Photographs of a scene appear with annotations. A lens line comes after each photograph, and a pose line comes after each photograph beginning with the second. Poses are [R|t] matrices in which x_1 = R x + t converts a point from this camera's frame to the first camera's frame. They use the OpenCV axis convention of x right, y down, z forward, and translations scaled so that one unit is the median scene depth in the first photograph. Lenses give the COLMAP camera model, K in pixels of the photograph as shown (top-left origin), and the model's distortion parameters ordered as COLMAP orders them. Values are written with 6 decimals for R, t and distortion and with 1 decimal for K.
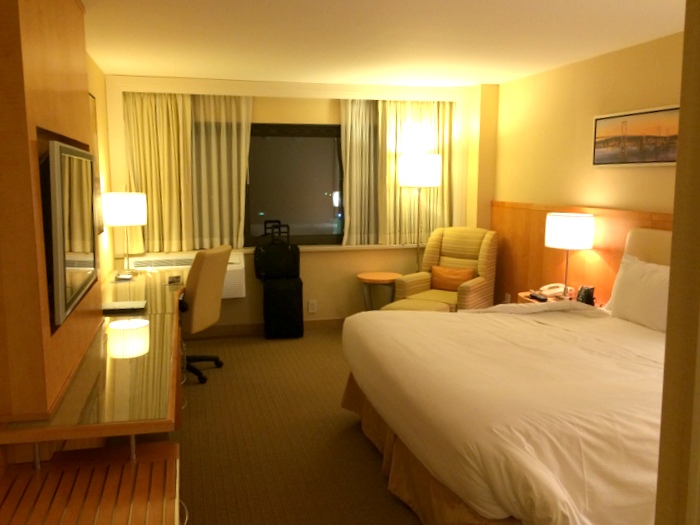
lens RADIAL K [[603.3, 0, 350.0], [0, 603.3, 262.5], [0, 0, 1]] dist [0.006511, 0.003284]
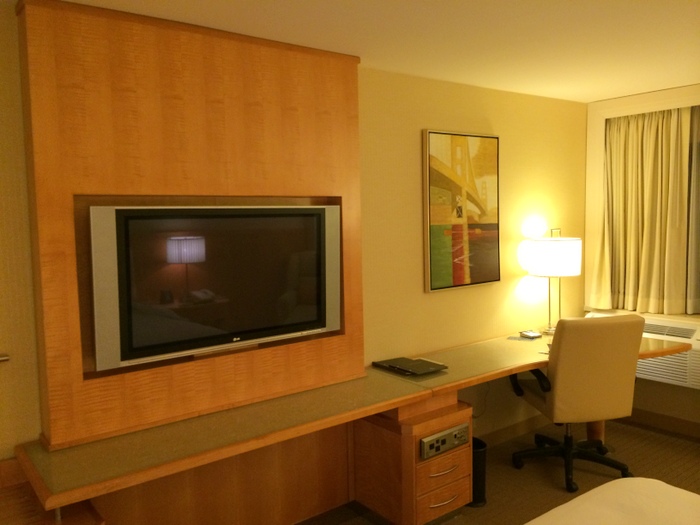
lens RADIAL K [[603.3, 0, 350.0], [0, 603.3, 262.5], [0, 0, 1]] dist [0.006511, 0.003284]
pose [[0.389181, 0.065936, -0.918798, 0.339139], [-0.108890, 0.993735, 0.025190, -0.075493], [0.914703, 0.090245, 0.393922, 0.421983]]
